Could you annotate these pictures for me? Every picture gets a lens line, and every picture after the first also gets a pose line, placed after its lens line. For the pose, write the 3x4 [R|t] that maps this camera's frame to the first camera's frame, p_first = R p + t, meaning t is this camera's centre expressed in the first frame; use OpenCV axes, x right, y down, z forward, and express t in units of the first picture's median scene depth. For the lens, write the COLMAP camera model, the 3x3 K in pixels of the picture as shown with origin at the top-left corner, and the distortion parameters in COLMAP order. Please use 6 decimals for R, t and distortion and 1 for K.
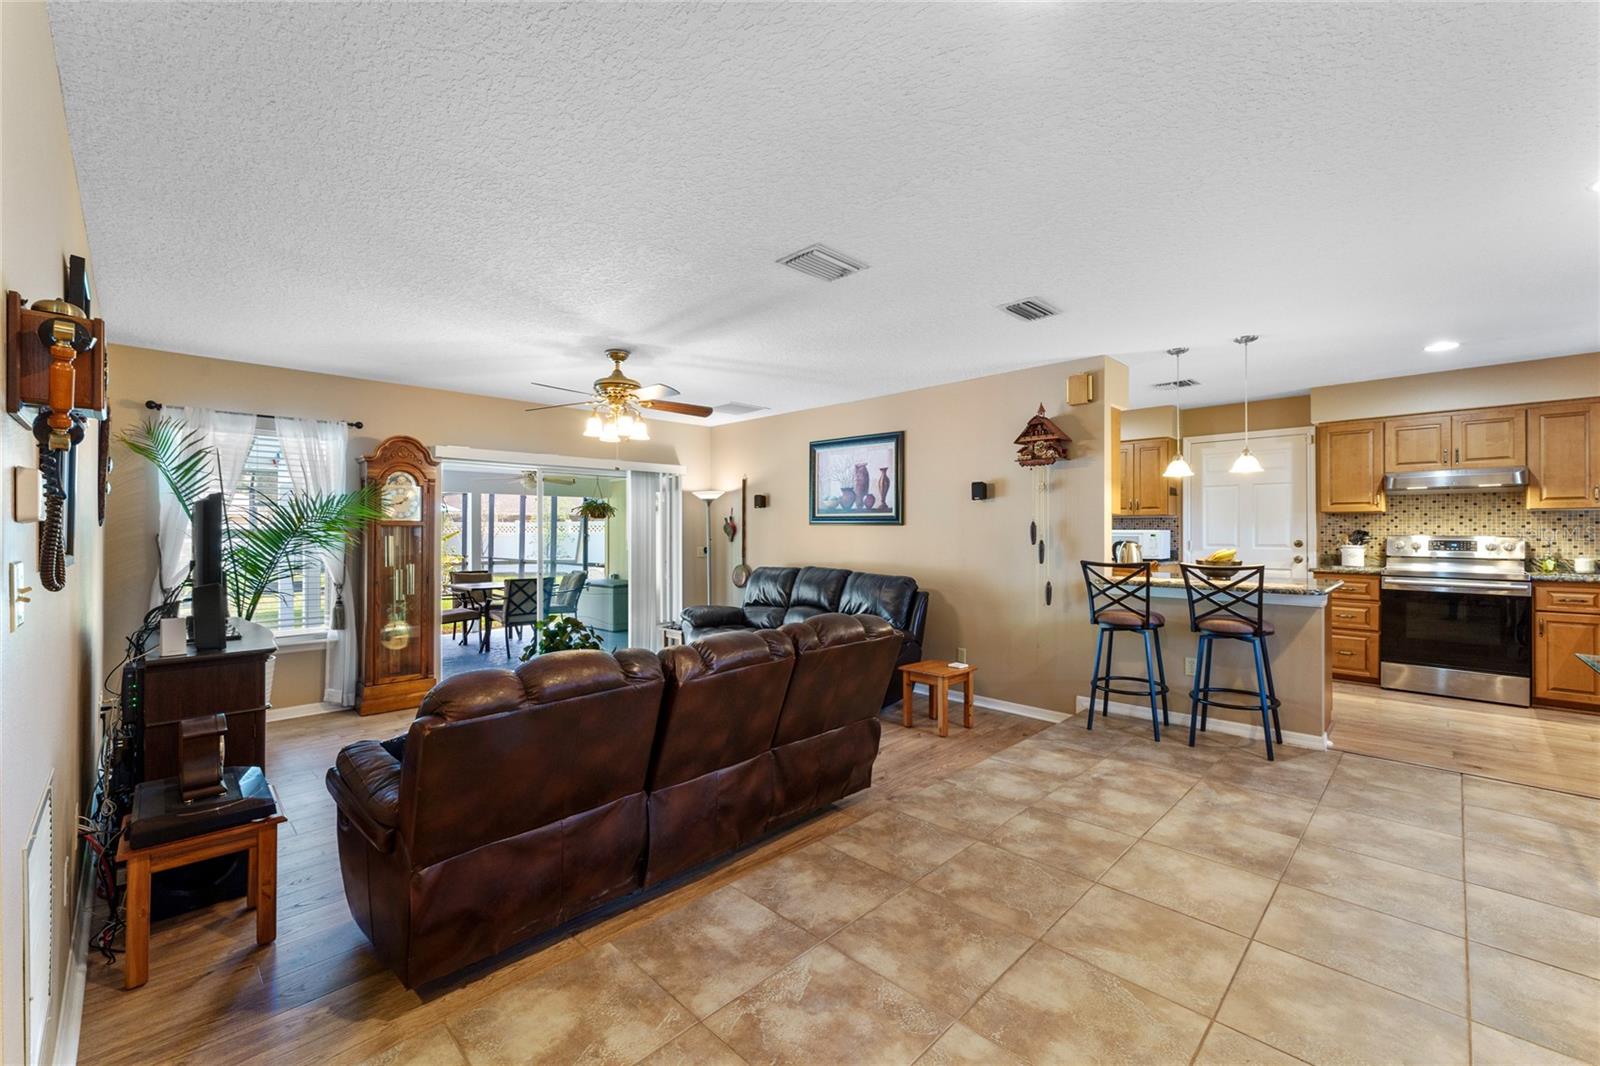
lens RADIAL K [[653.8, 0, 798.8], [0, 653.8, 530.5], [0, 0, 1]] dist [0.001619, 0.000393]
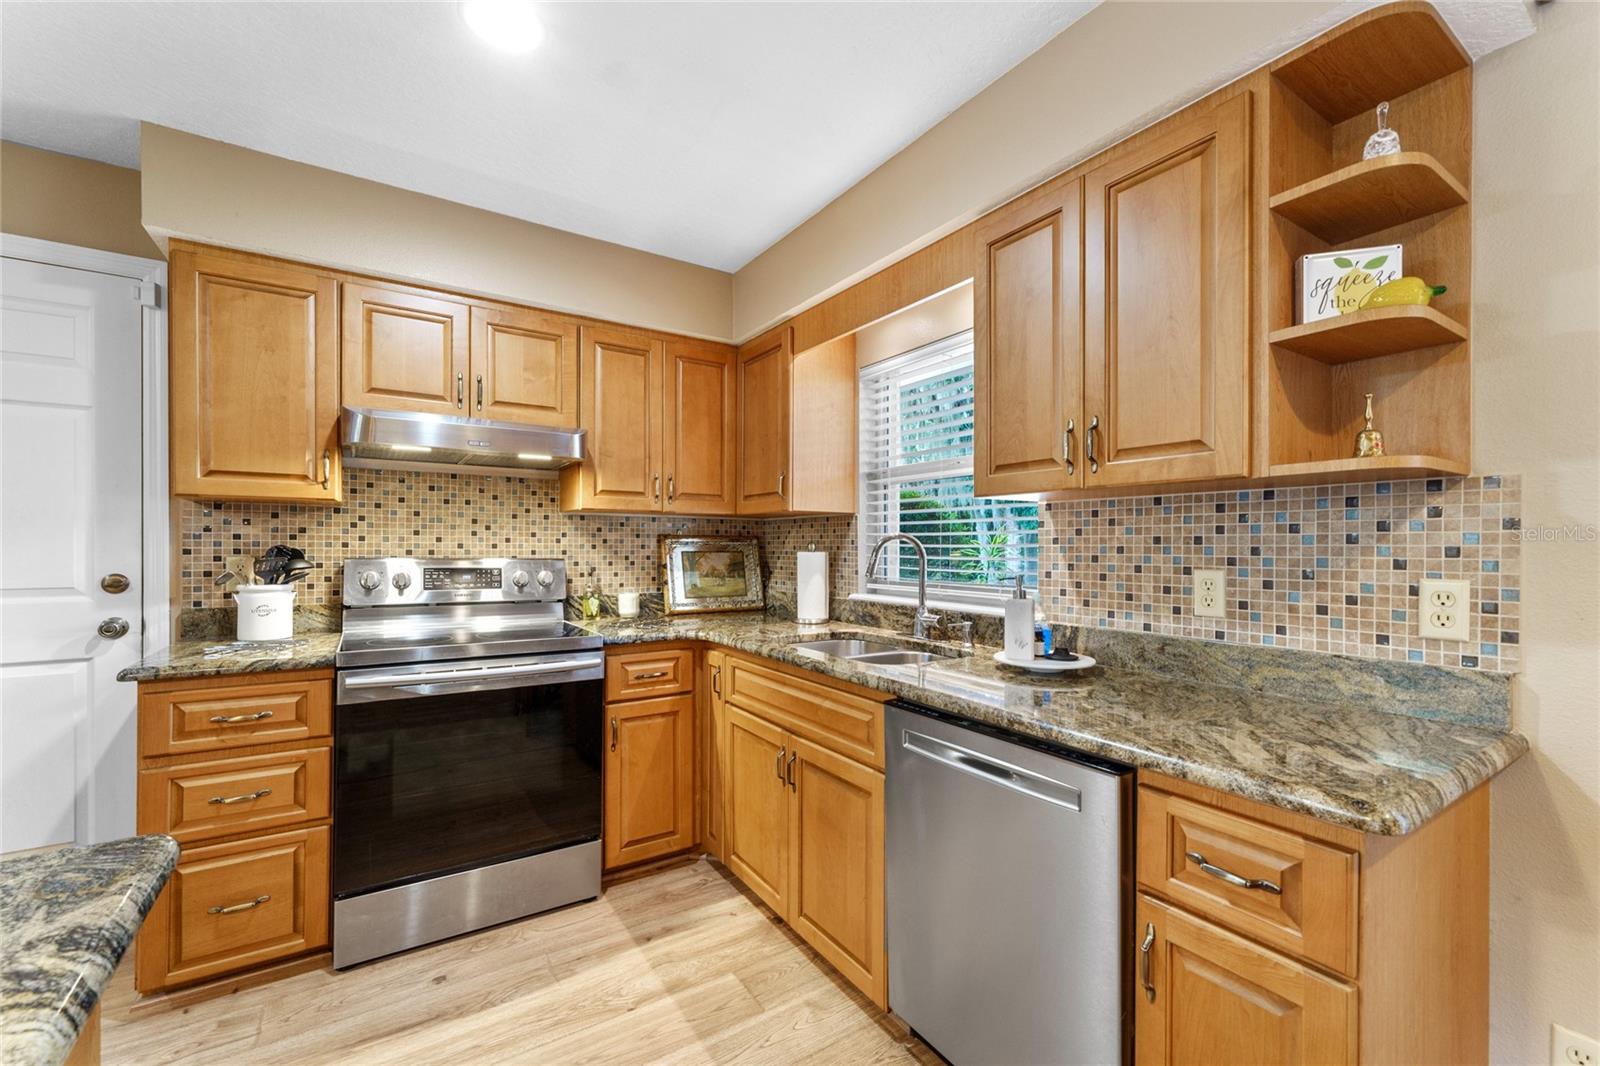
lens RADIAL K [[668.7, 0, 807.3], [0, 668.7, 548.1], [0, 0, 1]] dist [0.003762, 0.000322]
pose [[0.203824, -0.001366, 0.979007, 0.604021], [-0.005438, 0.999982, 0.002527, -0.002603], [-0.978992, -0.005839, 0.203813, 0.698443]]
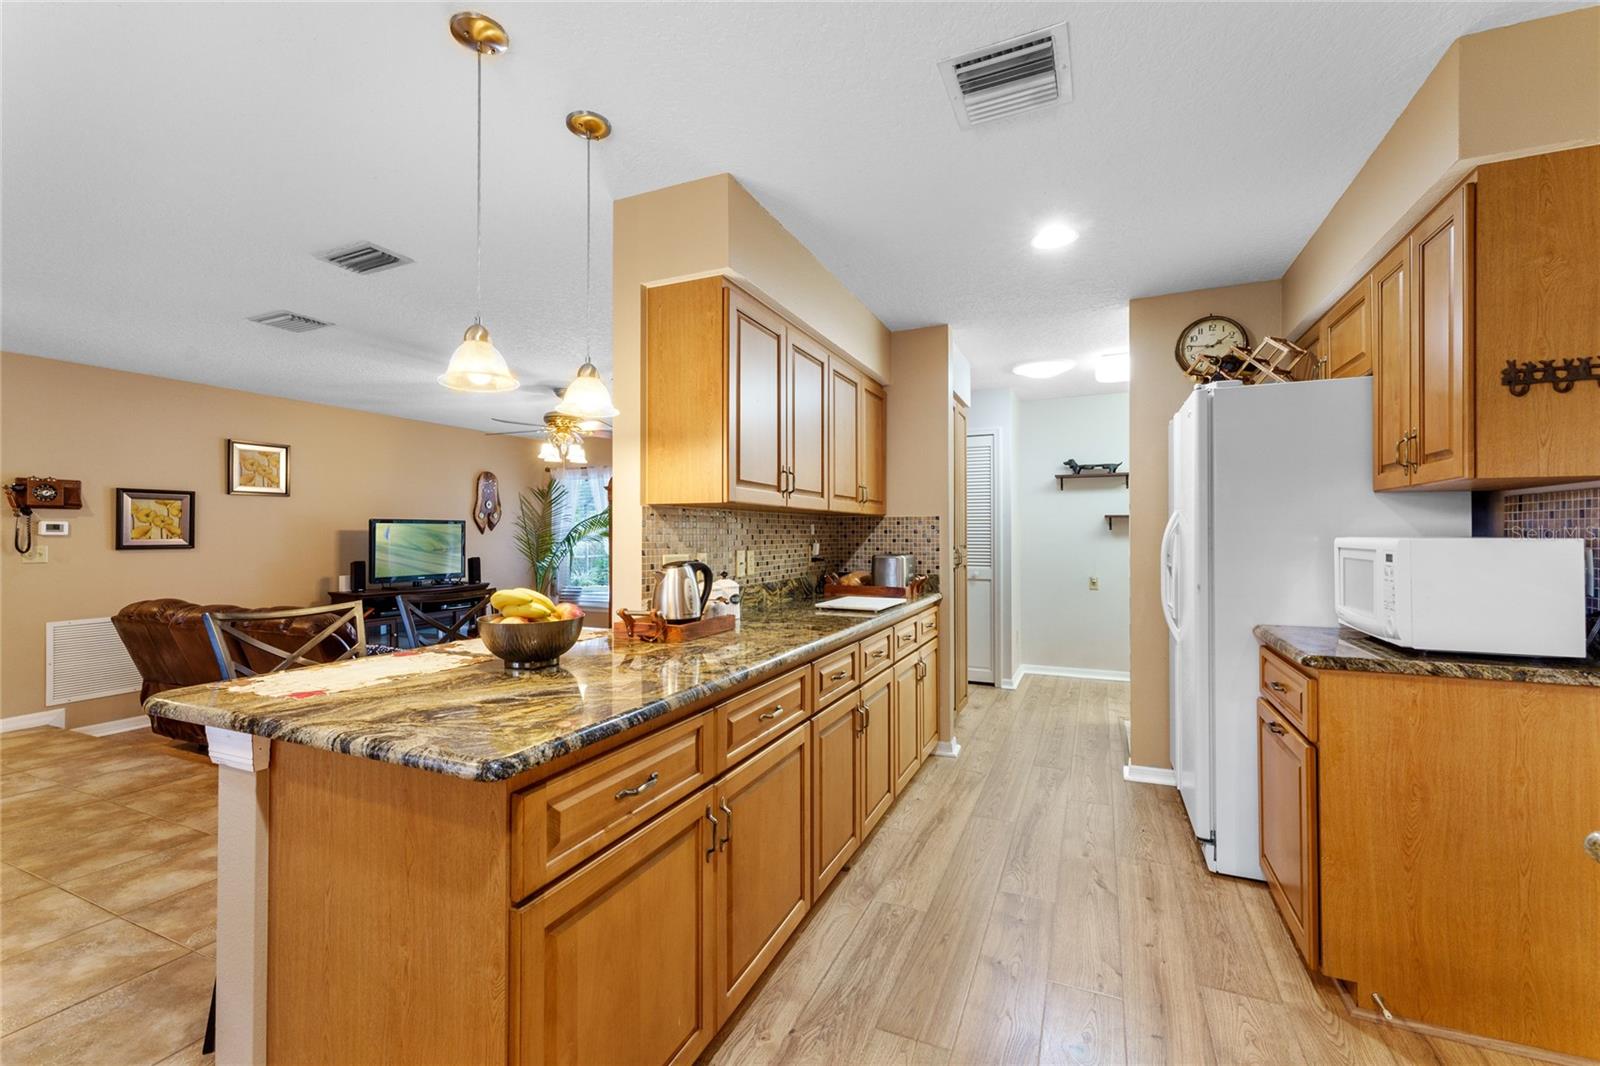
lens RADIAL K [[669.1, 0, 804.6], [0, 669.1, 529.8], [0, 0, 1]] dist [-0.000922, 0.000271]
pose [[0.356824, -0.007063, -0.934145, 0.958598], [0.000874, 0.999973, -0.007227, -0.003272], [0.934171, 0.001763, 0.356820, 0.897091]]
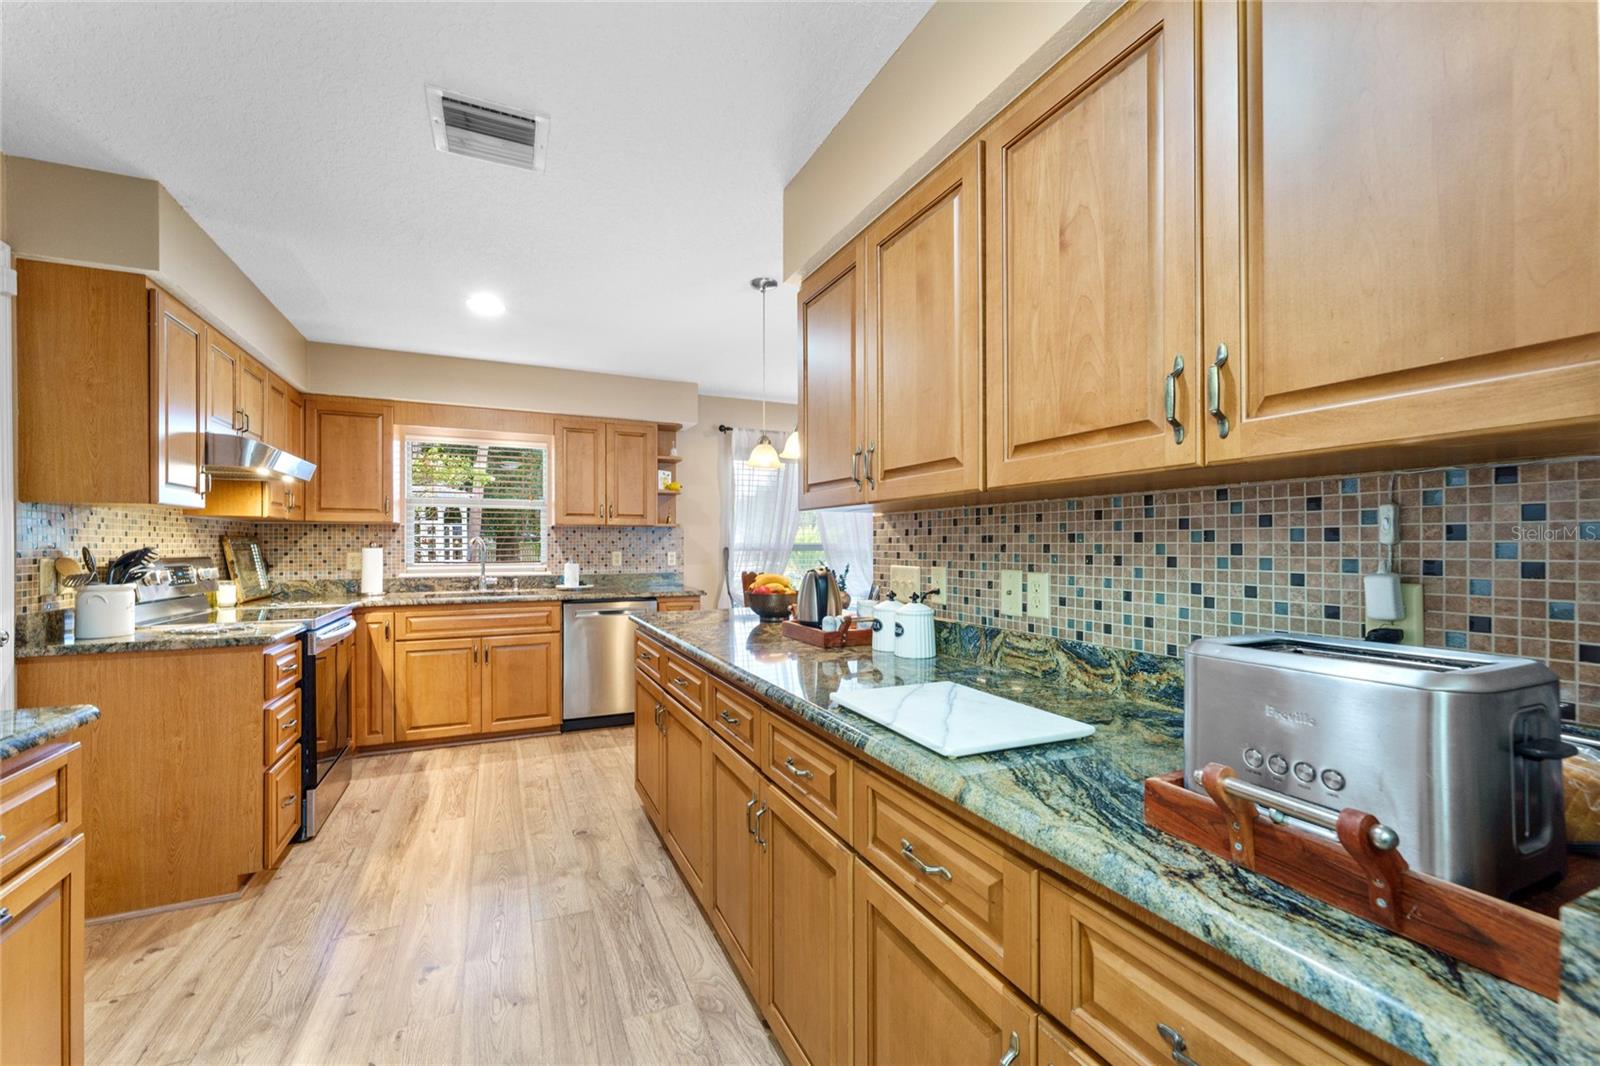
lens RADIAL K [[653.9, 0, 791.7], [0, 653.9, 539.7], [0, 0, 1]] dist [0.000385, 0.000060]
pose [[-0.932346, 0.003583, 0.361548, 0.340634], [0.001517, 0.999981, -0.005997, -0.003594], [-0.361563, -0.005043, -0.932334, 1.441142]]
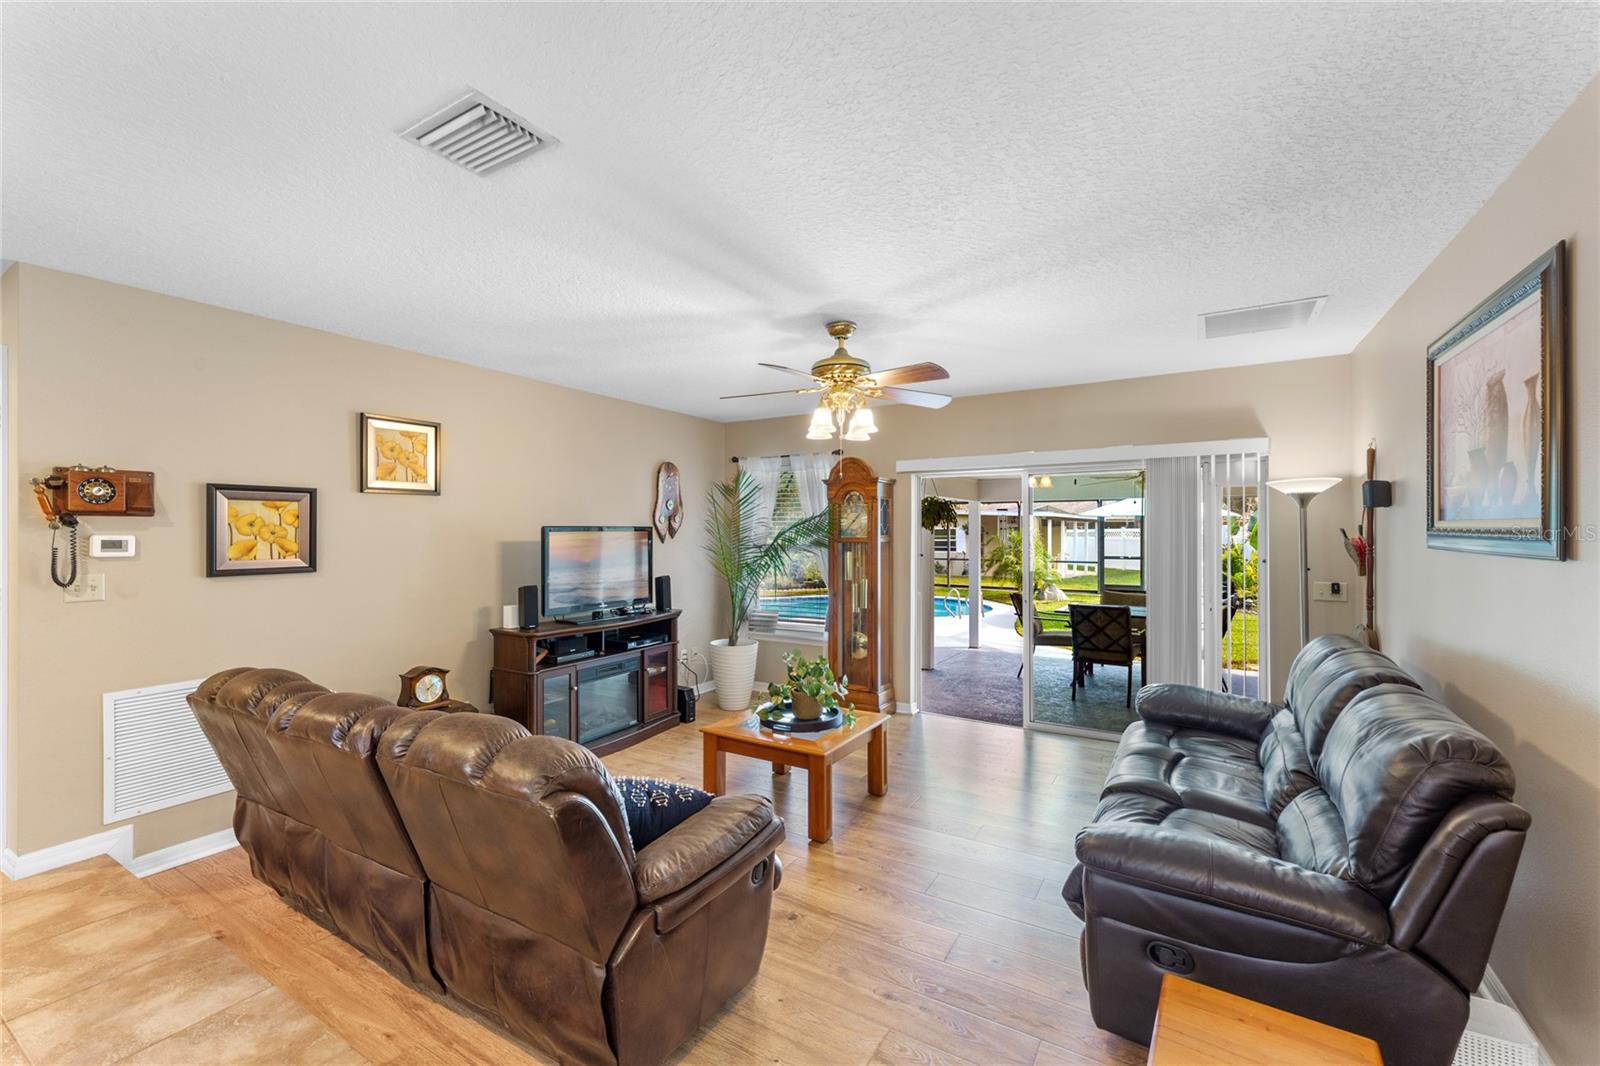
lens RADIAL K [[659.3, 0, 800.0], [0, 659.3, 533.0], [0, 0, 1]] dist [0.002607, -0.000155]
pose [[0.239611, 0.000906, -0.970869, 0.432597], [0.000710, 0.999999, 0.001108, -0.025193], [0.970869, -0.000955, 0.239610, 0.705107]]
